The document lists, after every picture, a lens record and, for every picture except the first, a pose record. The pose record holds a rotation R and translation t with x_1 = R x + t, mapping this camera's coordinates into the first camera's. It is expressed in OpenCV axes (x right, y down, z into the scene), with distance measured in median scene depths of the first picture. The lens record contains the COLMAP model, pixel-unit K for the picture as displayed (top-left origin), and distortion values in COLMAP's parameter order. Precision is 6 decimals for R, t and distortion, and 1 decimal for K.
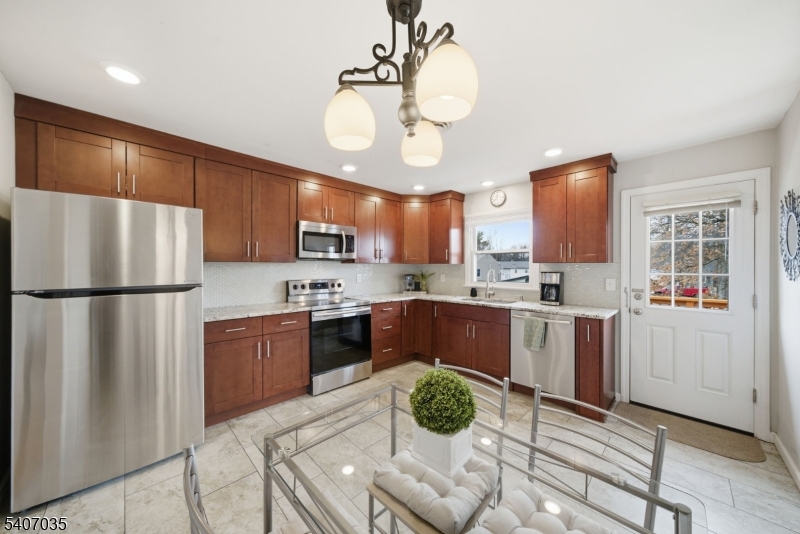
lens RADIAL K [[279.1, 0, 400.0], [0, 279.1, 267.0], [0, 0, 1]] dist [-0.042351, 0.000019]
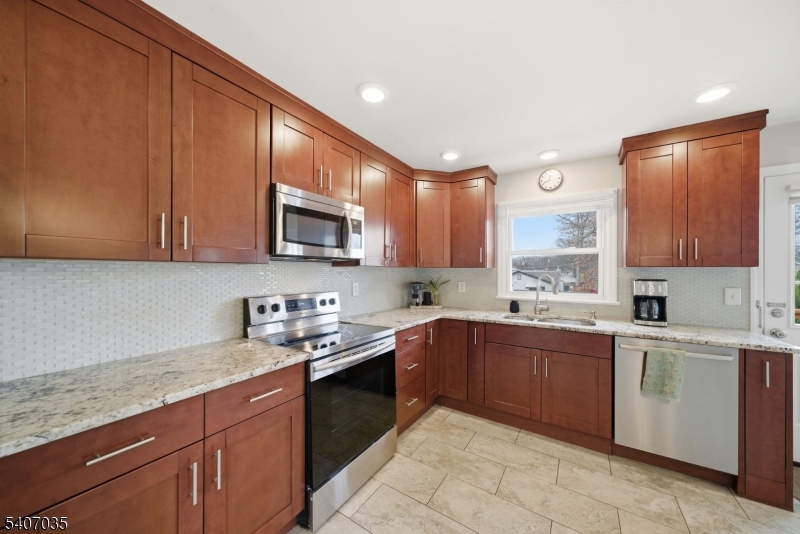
lens RADIAL K [[279.8, 0, 398.8], [0, 279.8, 271.2], [0, 0, 1]] dist [-0.011805, 0.000076]
pose [[0.977197, 0.001102, 0.212333, -0.232109], [-0.000865, 0.999999, -0.001210, -0.002079], [-0.212335, 0.000999, 0.977197, 0.410296]]
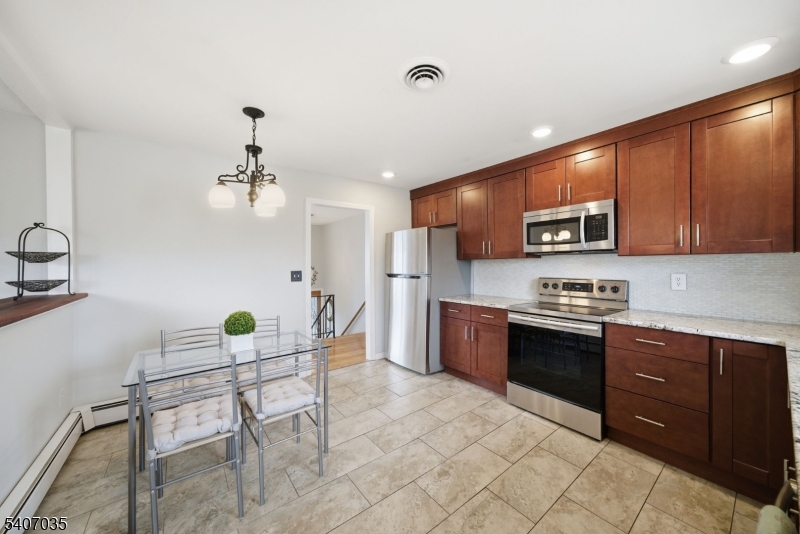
lens RADIAL K [[284.9, 0, 400.0], [0, 284.9, 267.0], [0, 0, 1]] dist [-0.000039, 0.000029]
pose [[-0.115021, 0.011176, -0.993300, 0.581715], [0.004764, 0.999931, 0.010699, 0.001244], [0.993352, -0.003502, -0.115067, 0.647922]]
